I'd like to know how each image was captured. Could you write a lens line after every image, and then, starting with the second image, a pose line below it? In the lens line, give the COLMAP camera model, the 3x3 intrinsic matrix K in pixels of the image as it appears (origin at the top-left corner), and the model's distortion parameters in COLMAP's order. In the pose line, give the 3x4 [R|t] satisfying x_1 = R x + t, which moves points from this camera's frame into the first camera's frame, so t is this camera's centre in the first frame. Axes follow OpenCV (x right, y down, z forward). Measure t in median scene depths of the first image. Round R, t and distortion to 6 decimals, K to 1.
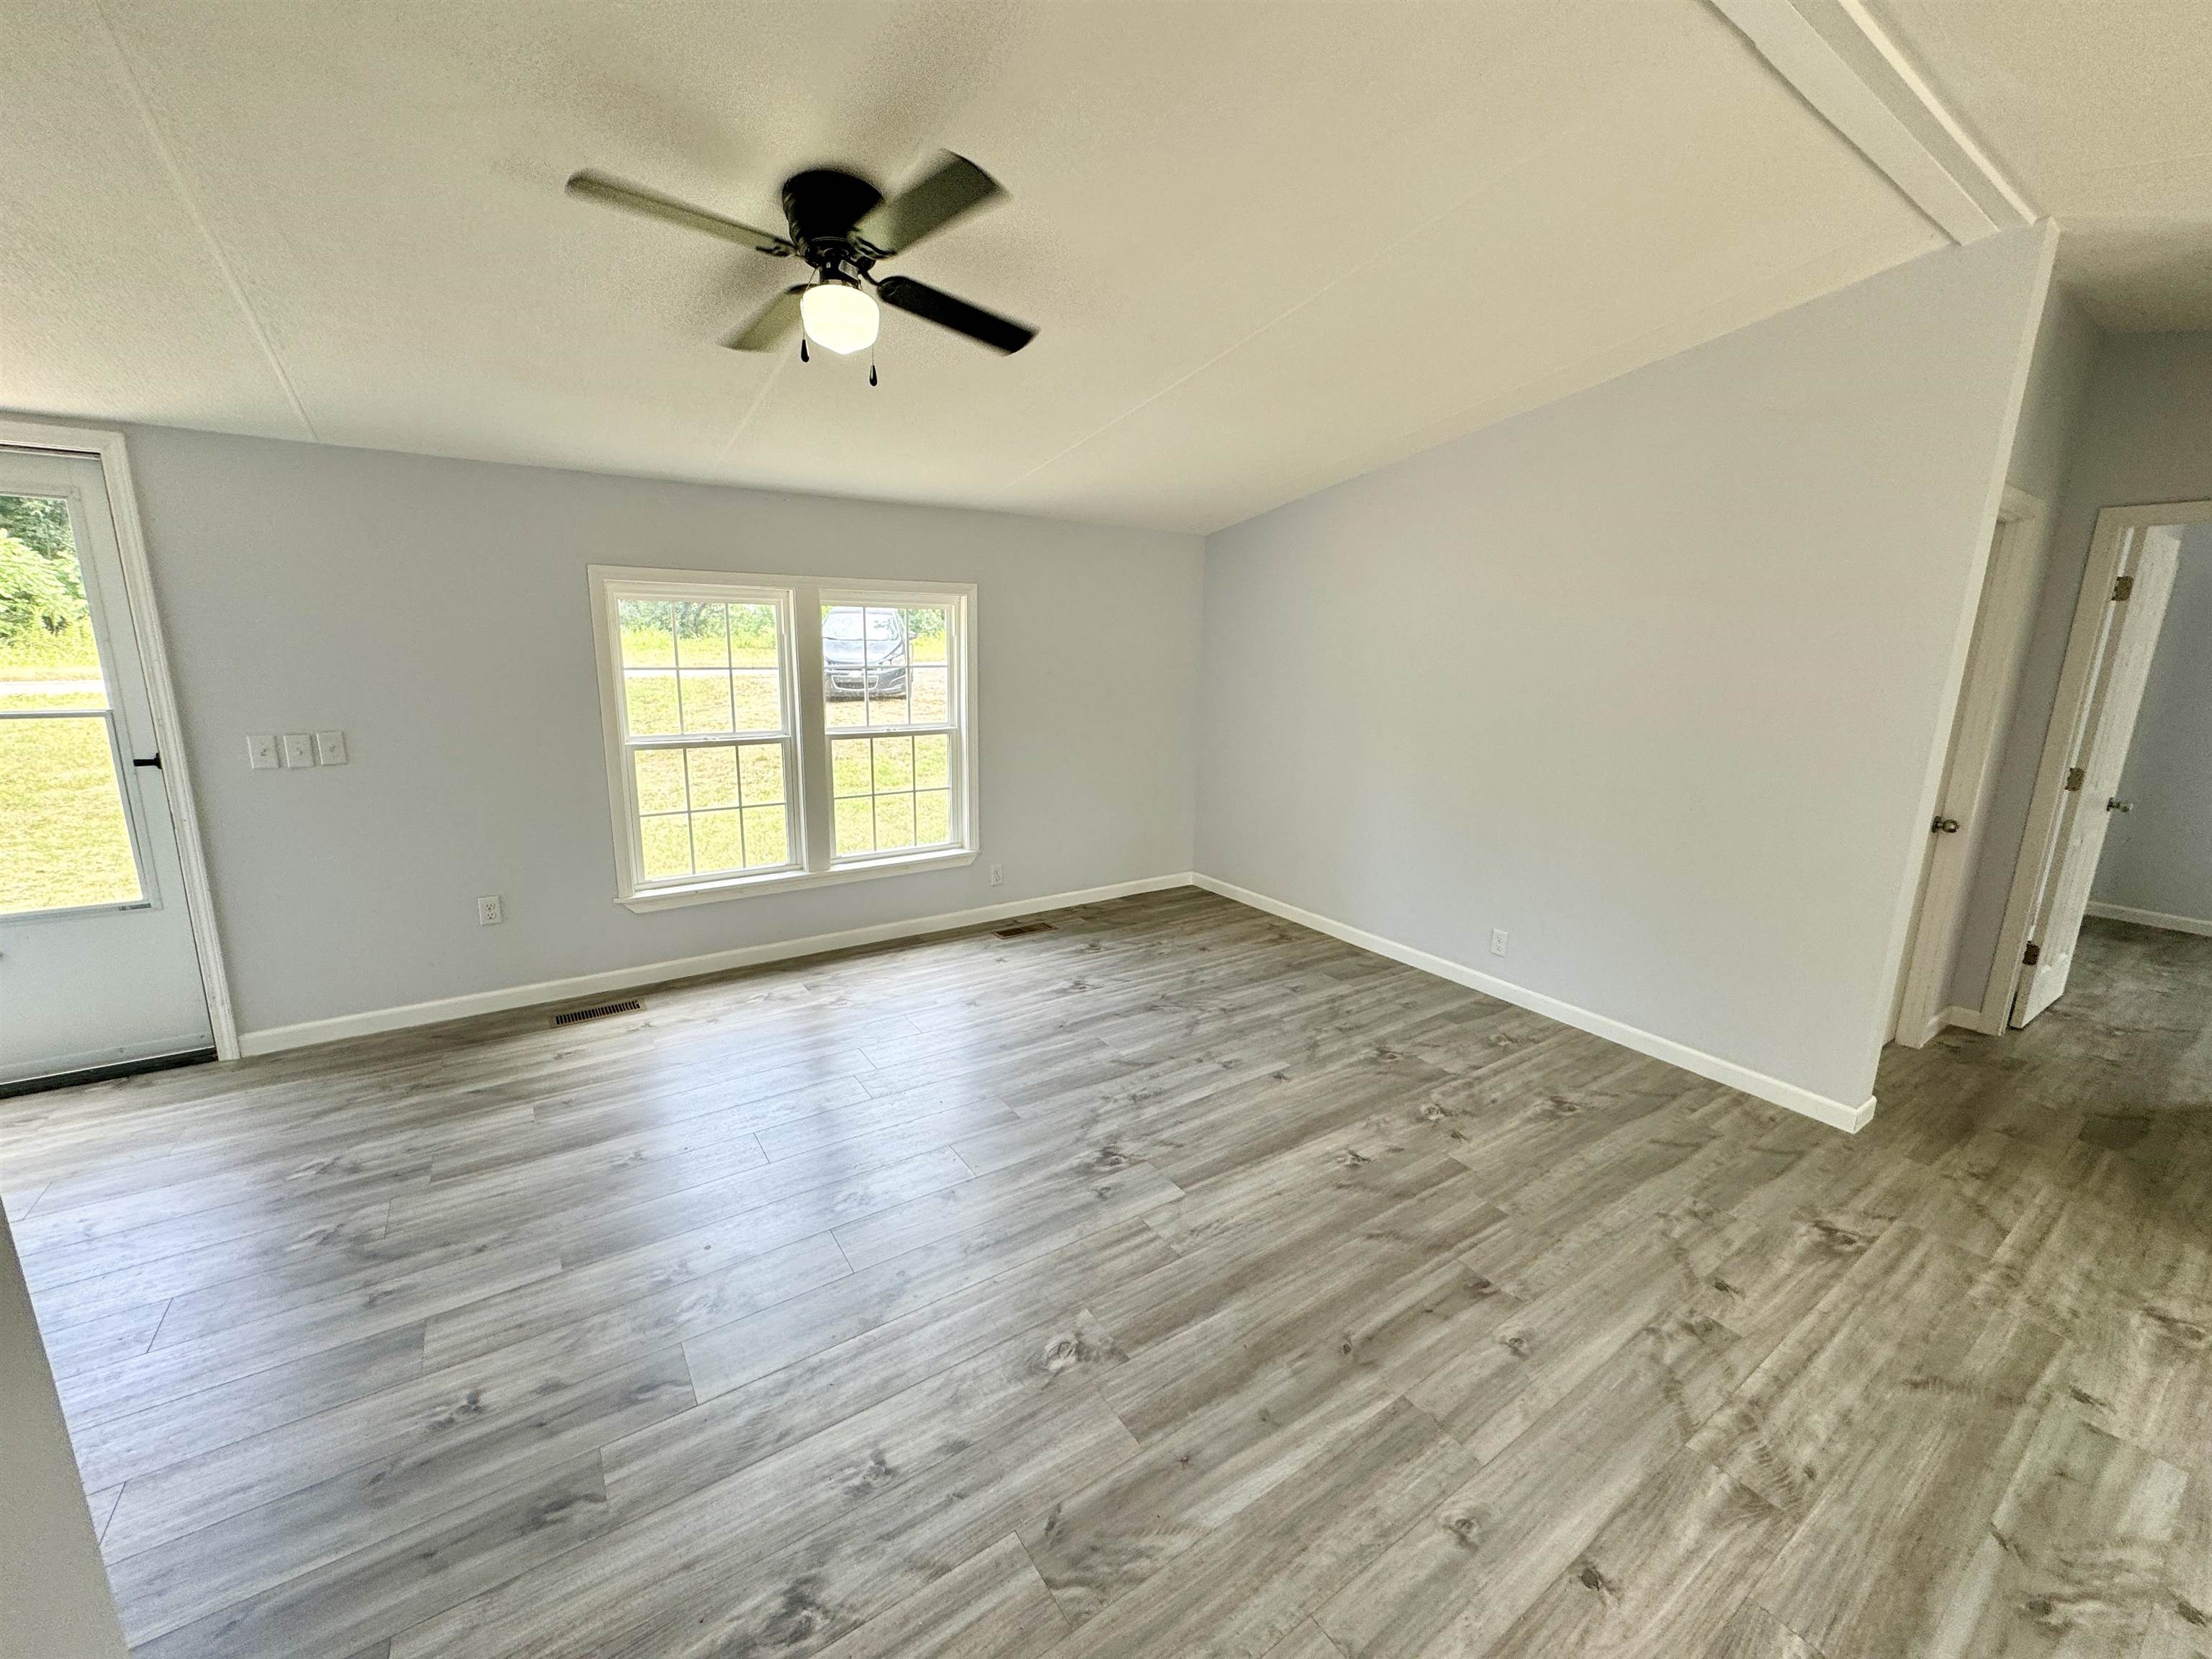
lens RADIAL K [[889.1, 0, 1103.5], [0, 889.1, 828.1], [0, 0, 1]] dist [0.000896, 0.000023]
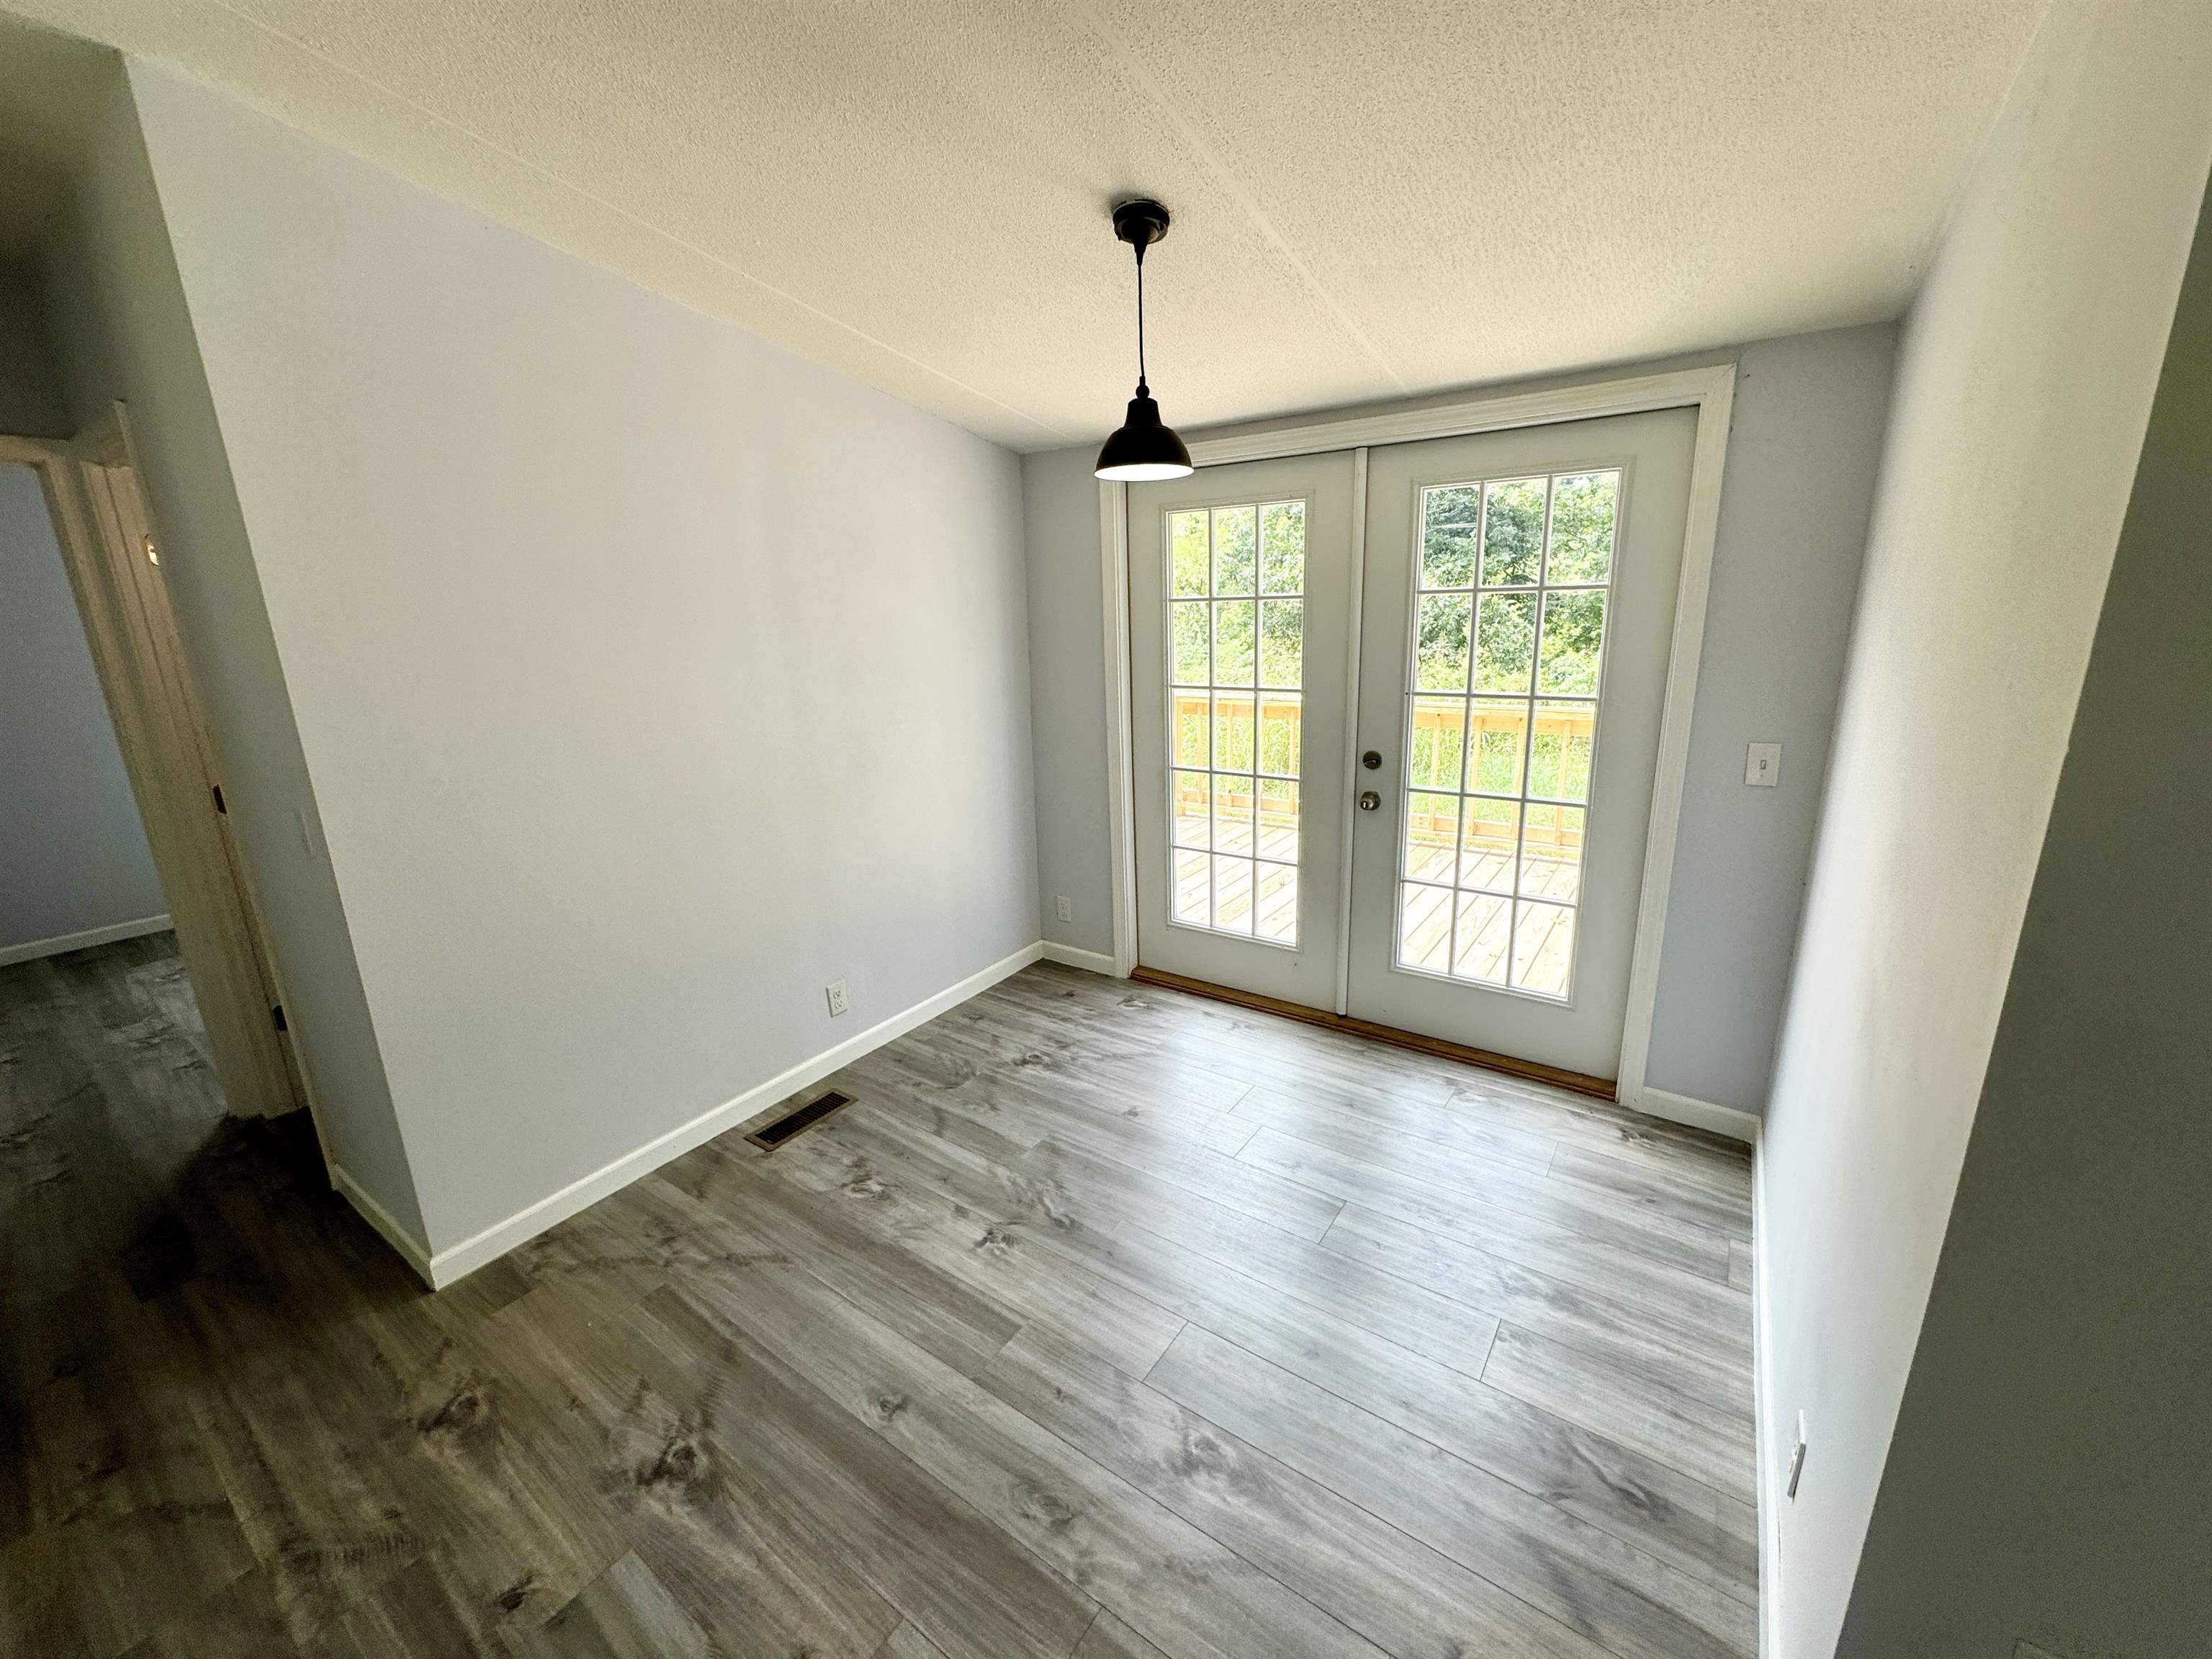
lens RADIAL K [[889.1, 0, 1104.6], [0, 889.1, 826.2], [0, 0, 1]] dist [0.000896, 0.000023]
pose [[-0.342973, -0.234573, 0.909585, 0.333962], [0.214318, 0.923237, 0.318905, -0.092566], [-0.914569, 0.304317, -0.266372, 0.463927]]
